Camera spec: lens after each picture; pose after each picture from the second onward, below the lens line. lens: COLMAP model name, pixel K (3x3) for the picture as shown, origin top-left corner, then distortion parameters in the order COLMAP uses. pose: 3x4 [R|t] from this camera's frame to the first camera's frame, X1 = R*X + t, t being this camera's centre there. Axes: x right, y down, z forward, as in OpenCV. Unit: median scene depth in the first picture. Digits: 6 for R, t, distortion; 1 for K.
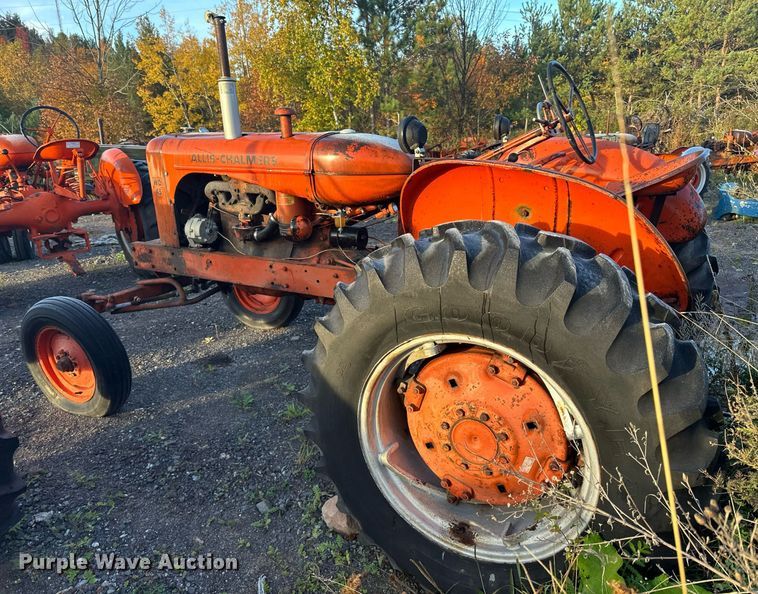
lens RADIAL K [[545.4, 0, 397.0], [0, 545.4, 288.6], [0, 0, 1]] dist [0.000795, -0.007206]
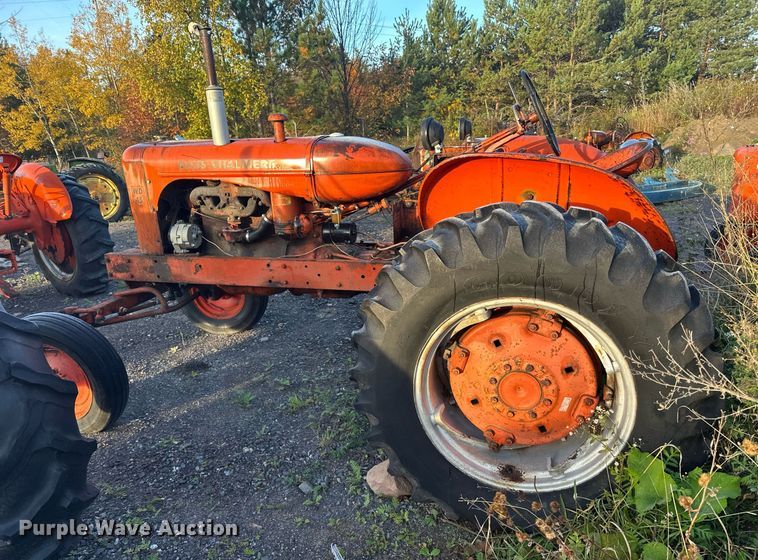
lens RADIAL K [[532.3, 0, 391.8], [0, 532.3, 281.0], [0, 0, 1]] dist [0.016676, -0.026742]
pose [[0.977208, -0.078047, 0.197415, -0.197870], [0.082444, 0.996495, -0.014137, 0.022985], [-0.195620, 0.030091, 0.980218, -0.045043]]
